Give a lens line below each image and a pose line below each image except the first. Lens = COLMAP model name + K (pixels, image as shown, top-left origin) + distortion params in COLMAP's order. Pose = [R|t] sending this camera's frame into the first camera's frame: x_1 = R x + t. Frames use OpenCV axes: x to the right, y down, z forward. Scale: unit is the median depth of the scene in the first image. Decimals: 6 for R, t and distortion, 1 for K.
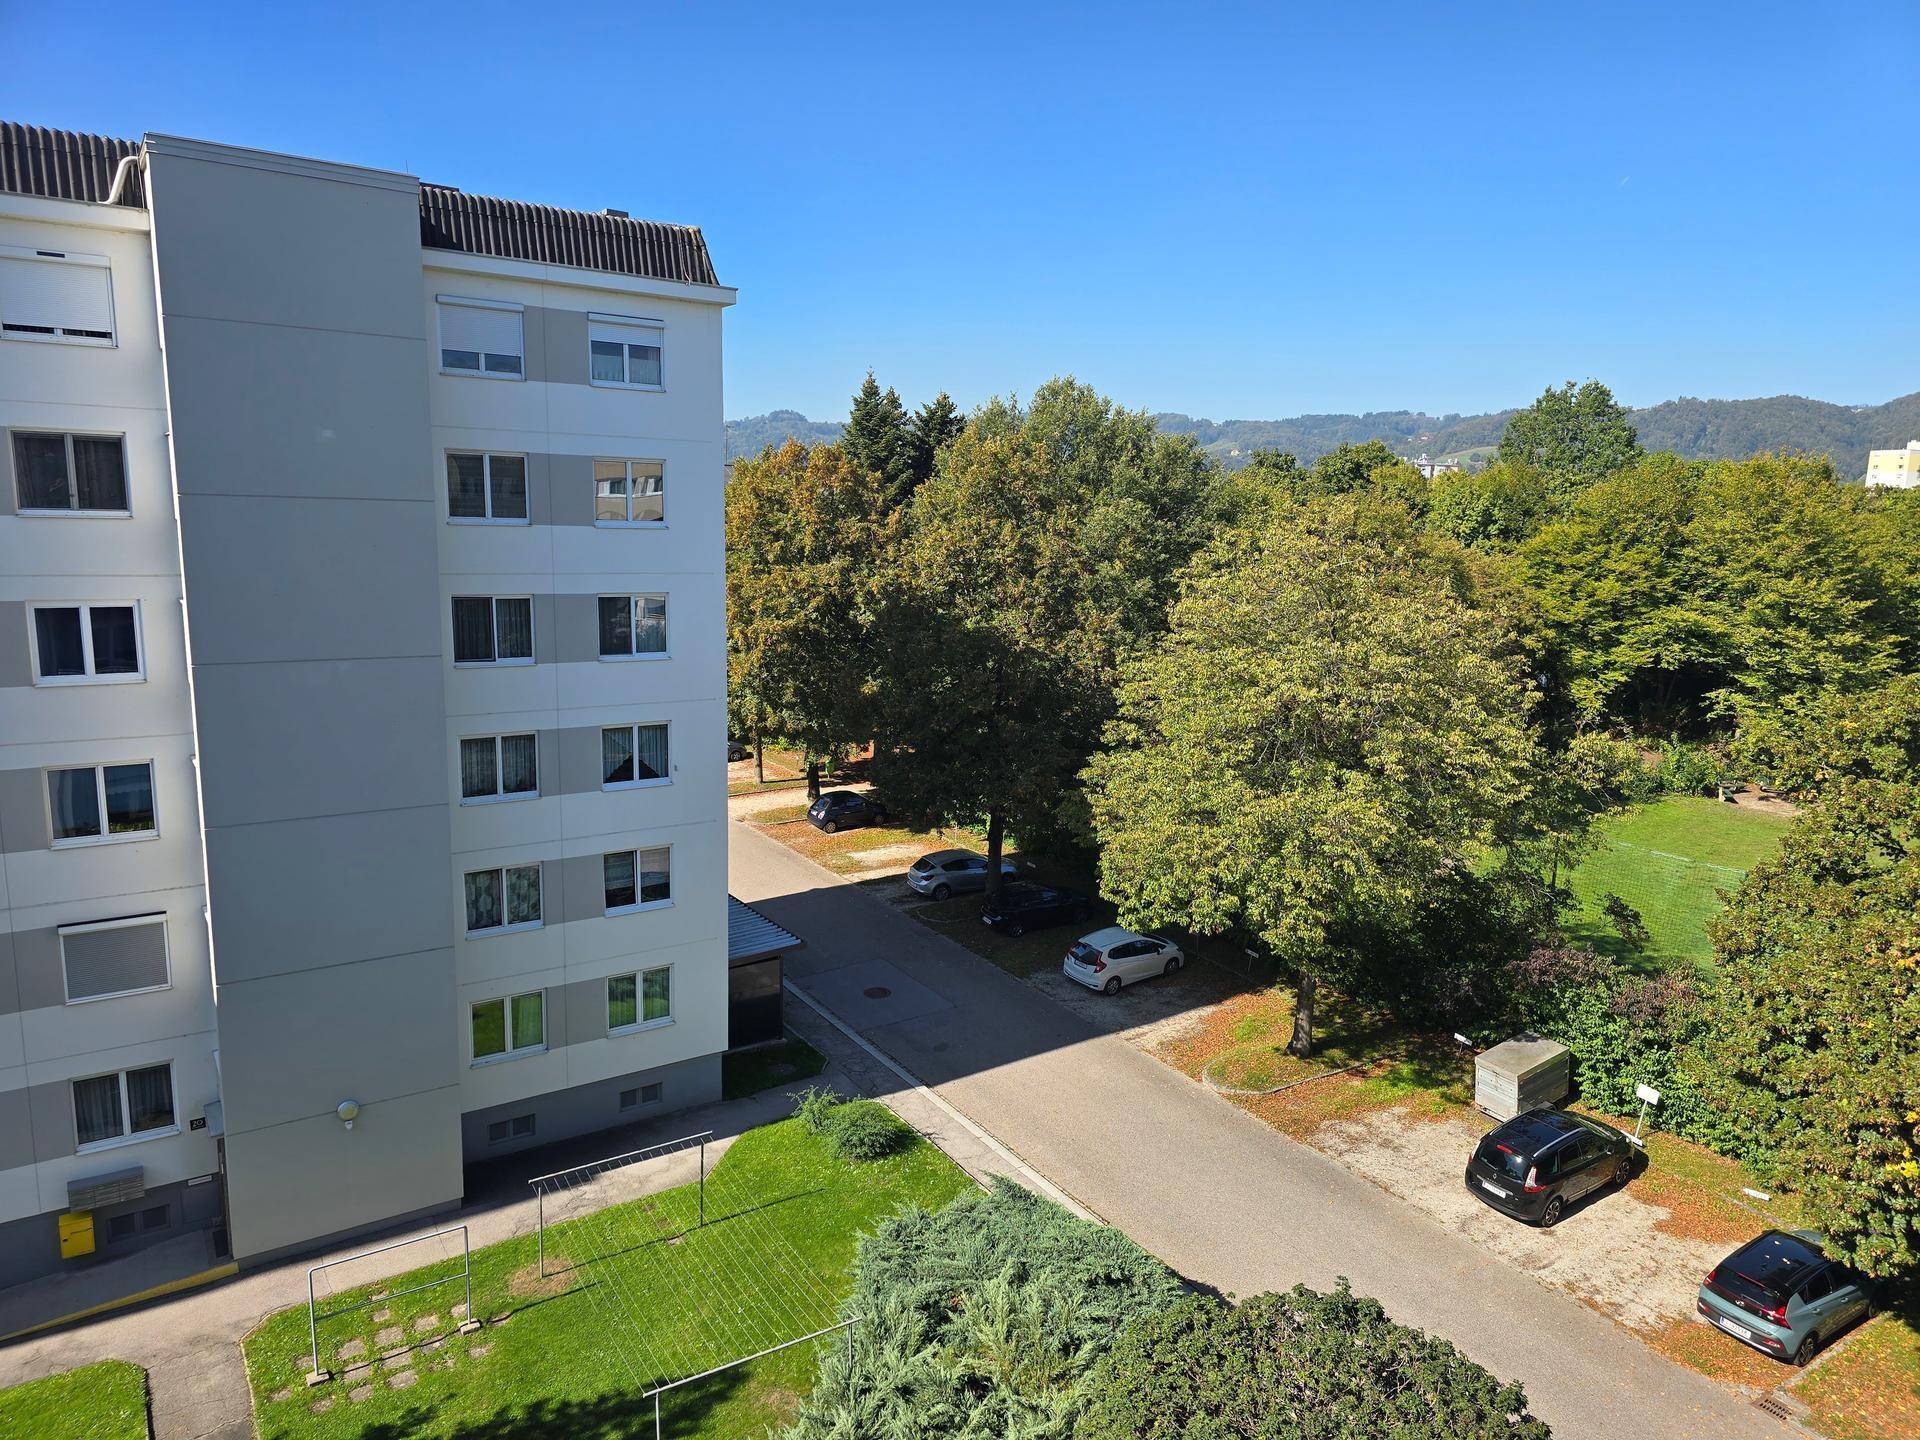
lens RADIAL K [[1258.5, 0, 976.9], [0, 1258.5, 734.1], [0, 0, 1]] dist [0.099628, -0.112981]
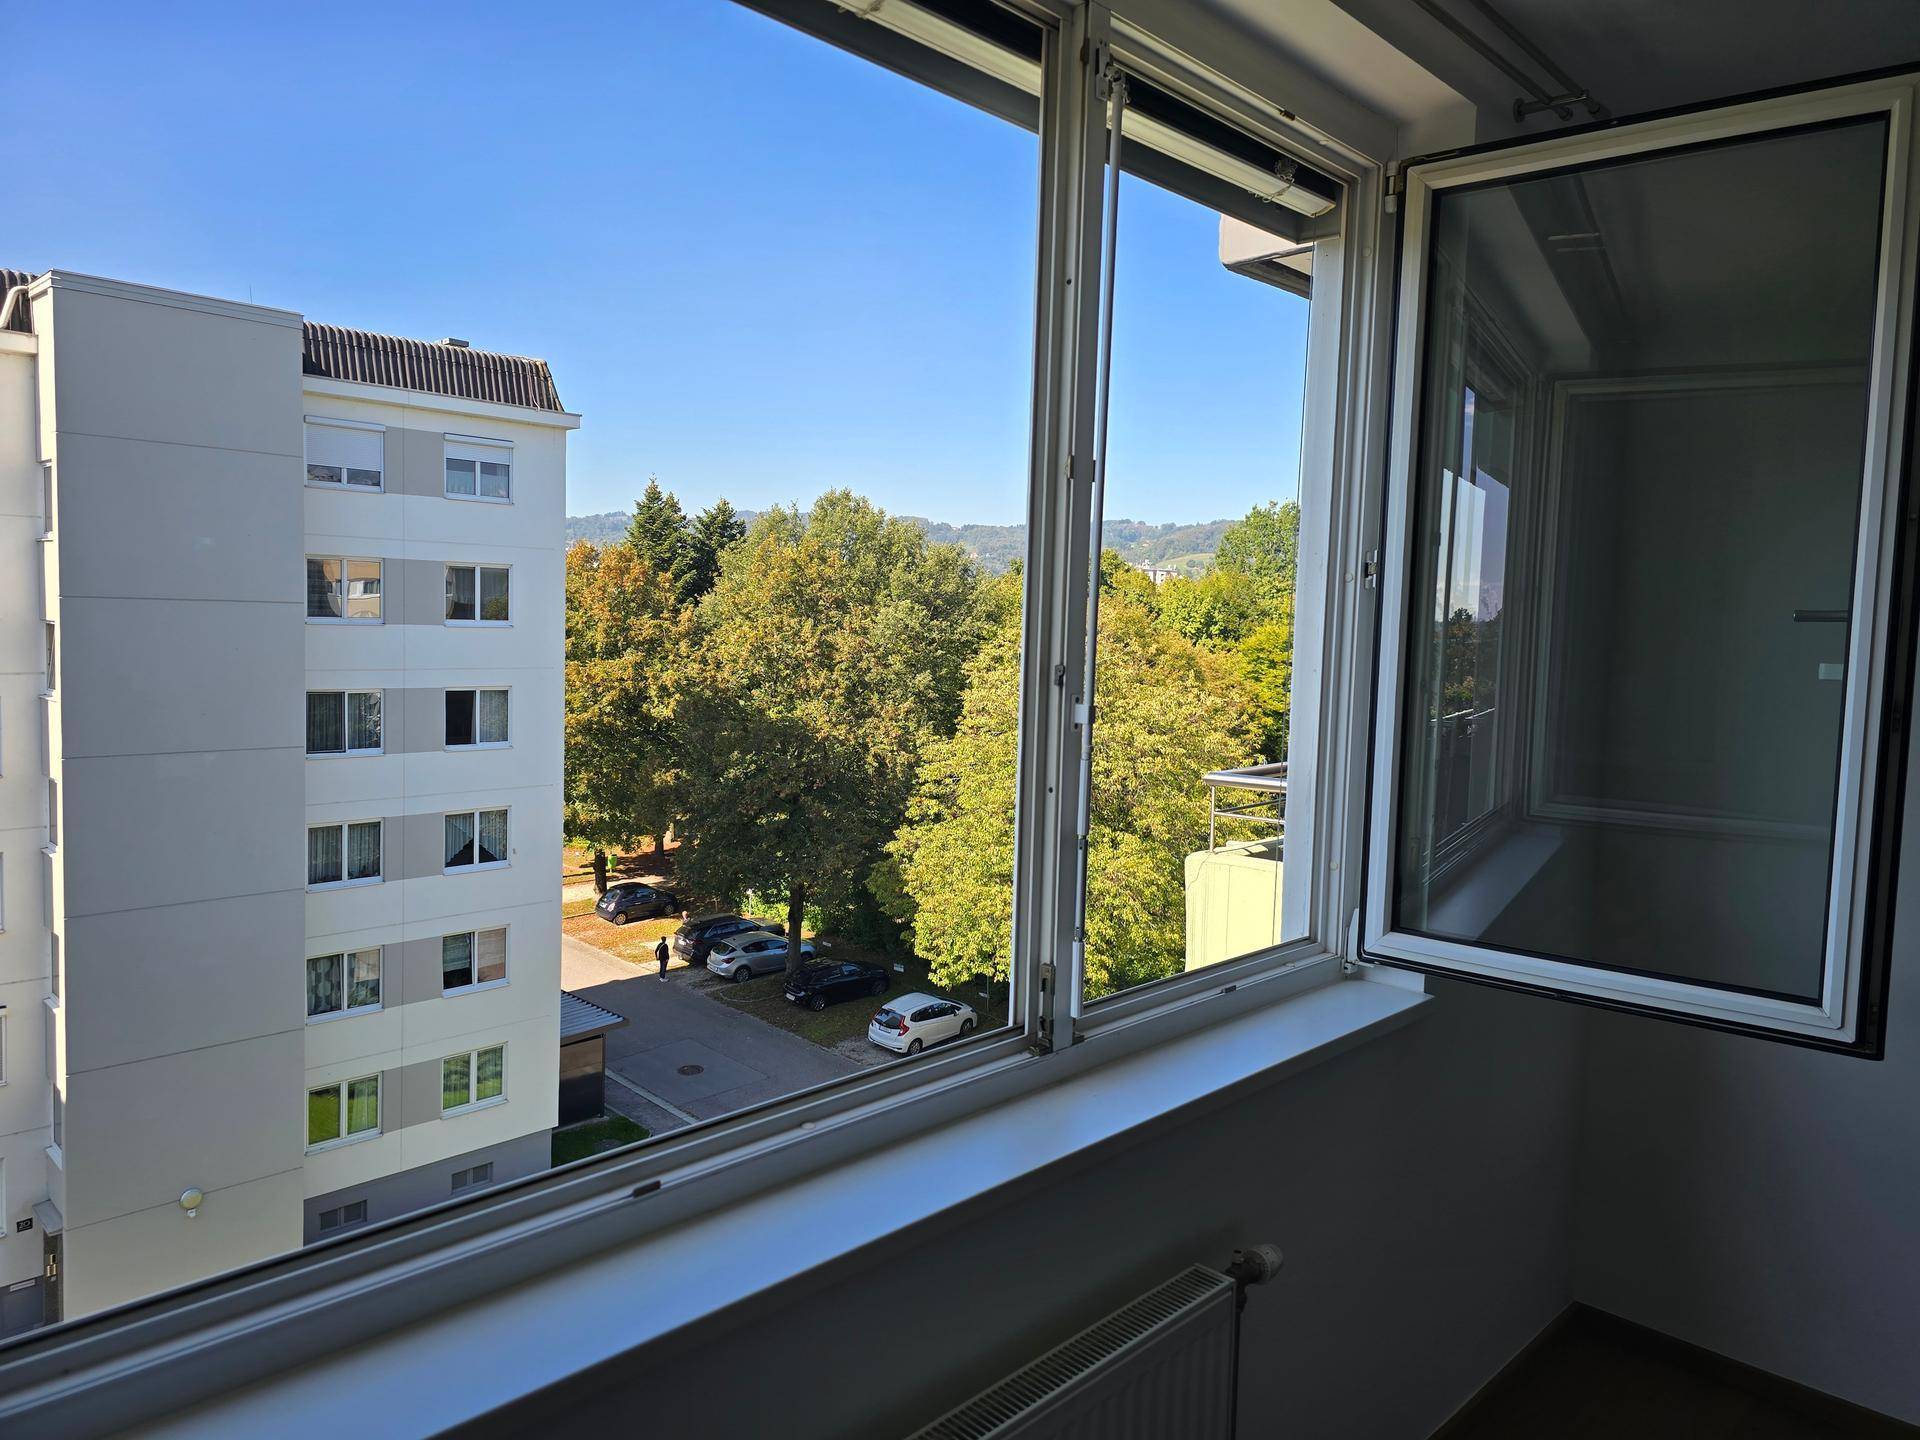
lens RADIAL K [[1273.3, 0, 982.2], [0, 1273.3, 701.7], [0, 0, 1]] dist [0.127571, -0.168988]
pose [[0.979247, -0.009746, 0.202437, -0.050308], [0.030306, 0.994654, -0.098712, 0.014548], [-0.200393, 0.102799, 0.974307, -0.096706]]
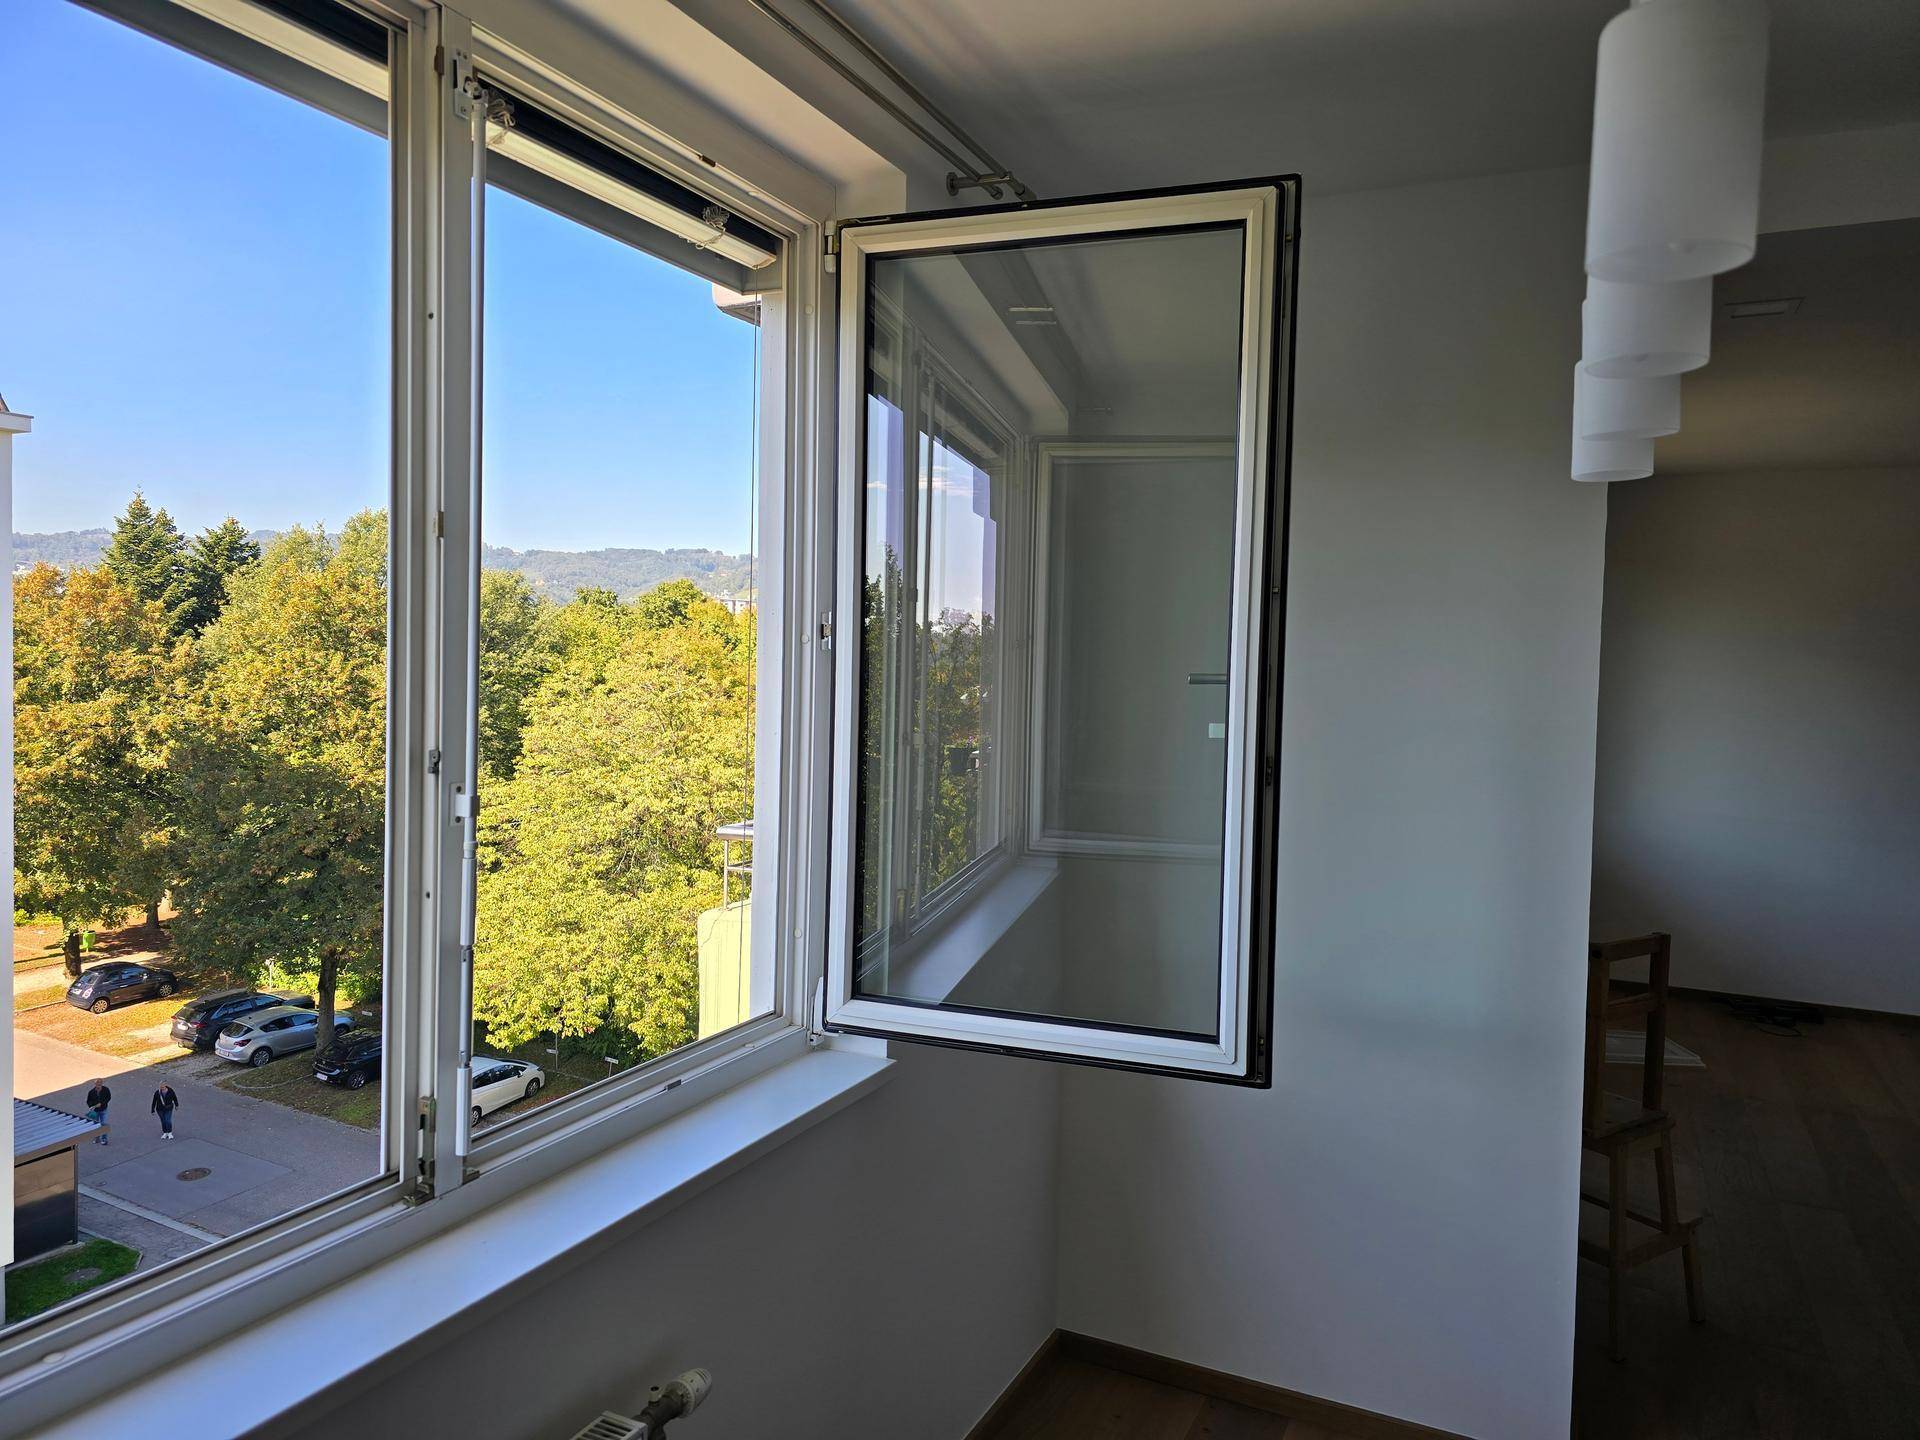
lens RADIAL K [[1276.1, 0, 964.5], [0, 1276.1, 703.5], [0, 0, 1]] dist [0.062923, -0.052009]
pose [[0.870141, -0.023732, 0.492231, -0.044190], [0.084959, 0.991108, -0.102402, 0.013025], [-0.485424, 0.130924, 0.864420, -0.095726]]
